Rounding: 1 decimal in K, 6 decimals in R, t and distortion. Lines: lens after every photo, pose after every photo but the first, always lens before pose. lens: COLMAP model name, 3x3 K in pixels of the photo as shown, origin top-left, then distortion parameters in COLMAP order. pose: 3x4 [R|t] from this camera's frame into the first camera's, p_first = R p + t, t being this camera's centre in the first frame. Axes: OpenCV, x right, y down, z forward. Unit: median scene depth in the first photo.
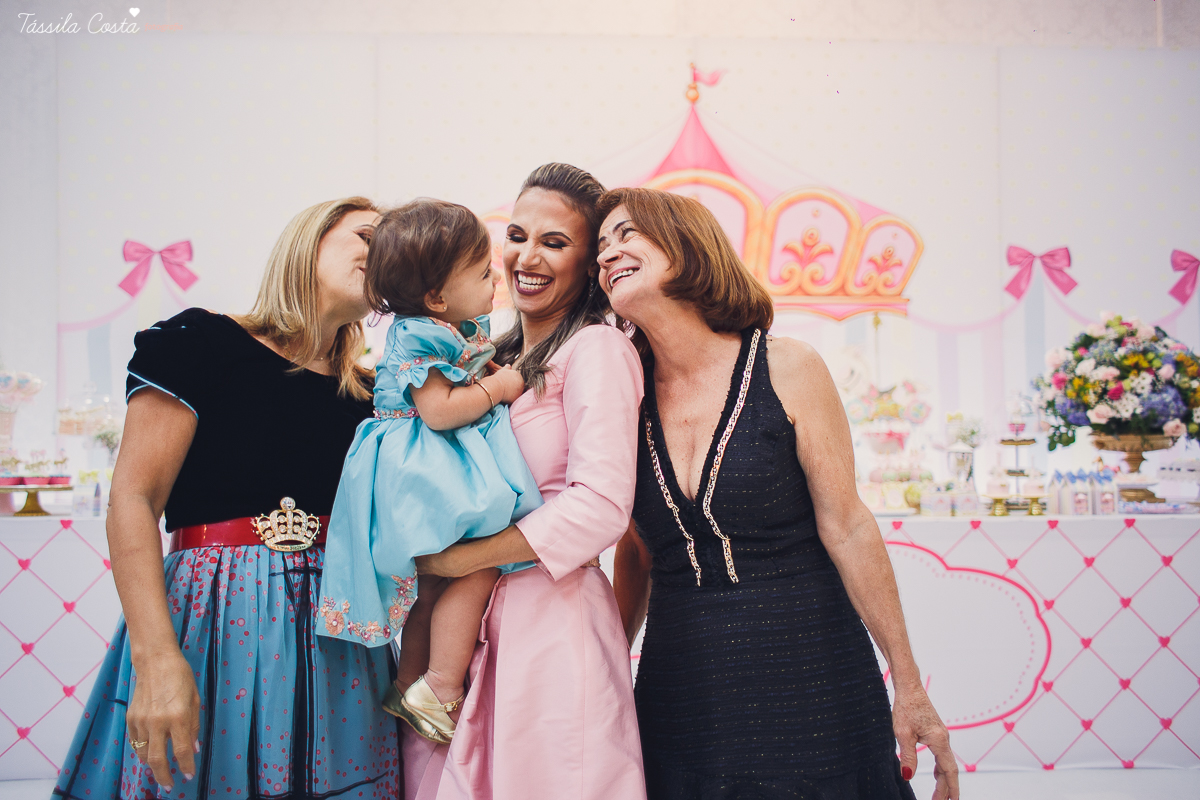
lens RADIAL K [[962.7, 0, 600.0], [0, 962.7, 400.0], [0, 0, 1]] dist [-0.101529, 0.129824]
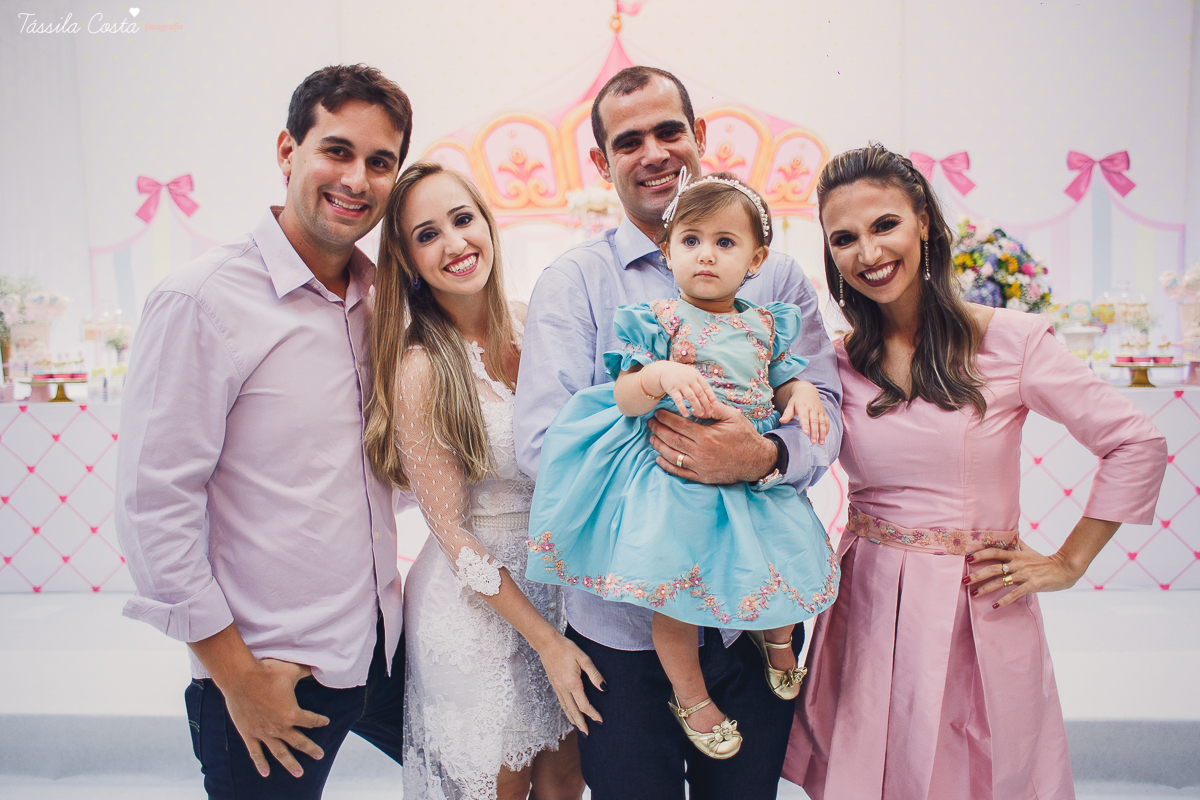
lens RADIAL K [[1002.6, 0, 600.0], [0, 1002.6, 400.0], [0, 0, 1]] dist [-0.104965, 0.136786]
pose [[0.995431, -0.011647, -0.094768, 0.188728], [0.021593, 0.994279, 0.104608, -0.006112], [0.093007, -0.106176, 0.989988, -0.198584]]
